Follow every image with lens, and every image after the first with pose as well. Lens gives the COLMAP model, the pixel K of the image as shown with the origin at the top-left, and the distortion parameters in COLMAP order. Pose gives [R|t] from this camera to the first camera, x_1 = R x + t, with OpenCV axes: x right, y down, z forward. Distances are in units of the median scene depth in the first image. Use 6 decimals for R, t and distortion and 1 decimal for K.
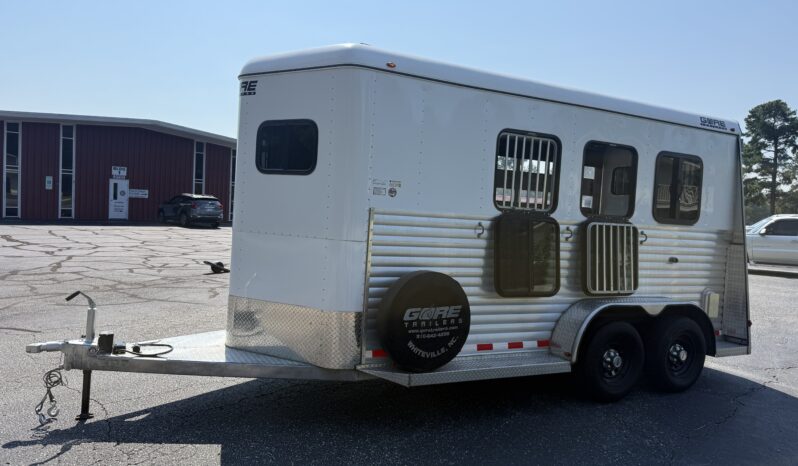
lens RADIAL K [[632.9, 0, 402.3], [0, 632.9, 236.0], [0, 0, 1]] dist [0.017956, -0.025525]
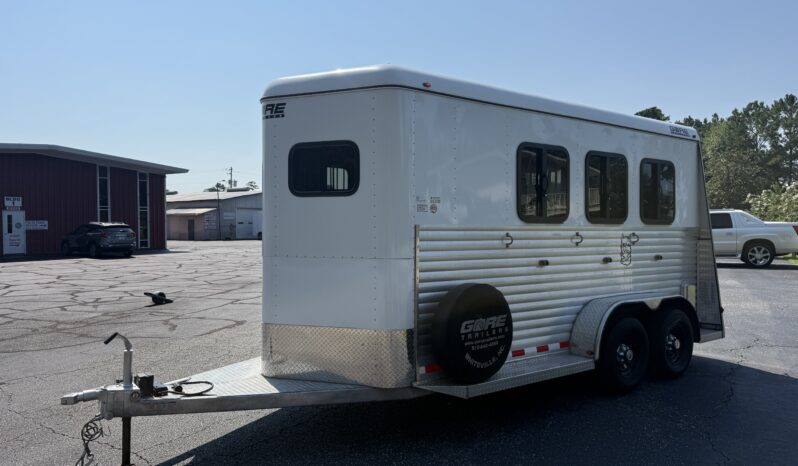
lens RADIAL K [[632.9, 0, 400.5], [0, 632.9, 230.6], [0, 0, 1]] dist [0.017956, -0.025525]
pose [[0.982123, -0.058765, 0.178830, -0.232732], [0.064033, 0.997663, -0.023825, -0.011964], [-0.177012, 0.034850, 0.983591, 0.006772]]
